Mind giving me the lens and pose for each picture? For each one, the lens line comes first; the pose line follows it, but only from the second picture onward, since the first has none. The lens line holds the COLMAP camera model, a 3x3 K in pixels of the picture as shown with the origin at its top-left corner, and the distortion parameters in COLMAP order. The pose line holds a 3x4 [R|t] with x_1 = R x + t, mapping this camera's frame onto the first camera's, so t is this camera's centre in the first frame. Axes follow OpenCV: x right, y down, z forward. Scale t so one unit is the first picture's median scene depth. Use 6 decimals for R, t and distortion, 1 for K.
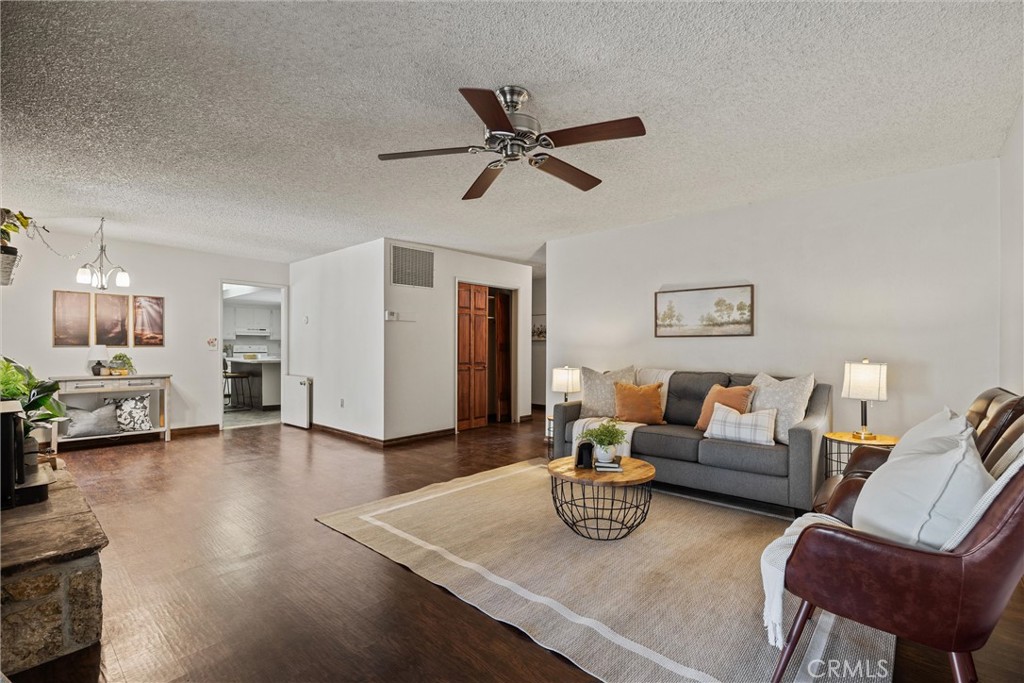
lens RADIAL K [[466.2, 0, 511.4], [0, 466.2, 344.9], [0, 0, 1]] dist [-0.014364, -0.000222]
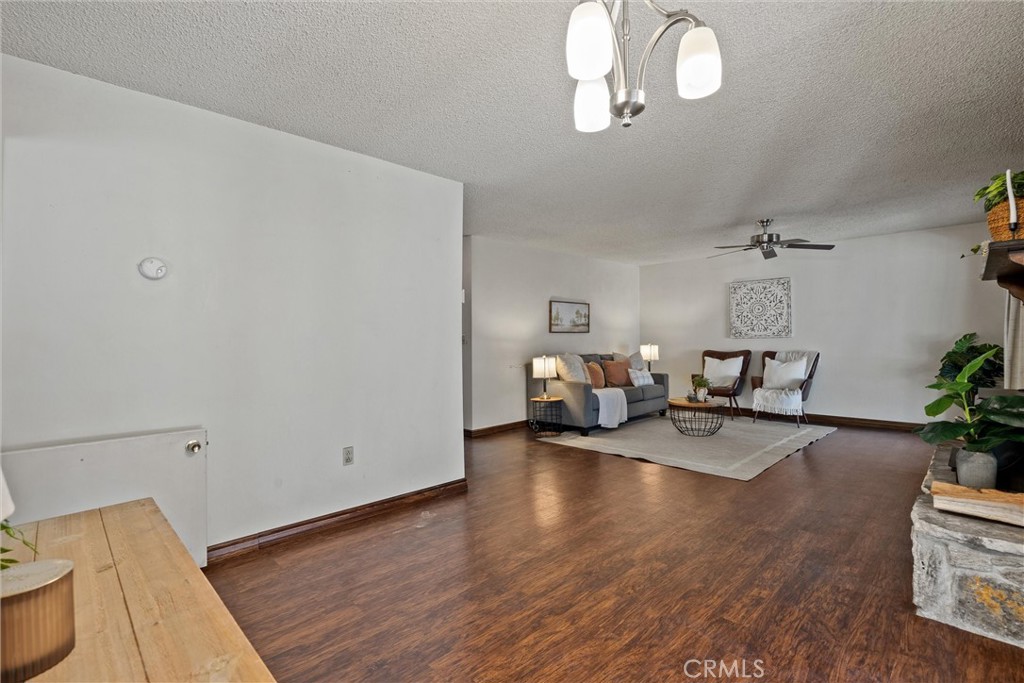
lens RADIAL K [[466.2, 0, 512.5], [0, 466.2, 343.2], [0, 0, 1]] dist [-0.014364, -0.000222]
pose [[0.072279, -0.005841, 0.997367, -1.192467], [0.014425, 0.999884, 0.004810, 0.006754], [-0.997280, 0.014040, 0.072355, 1.105666]]
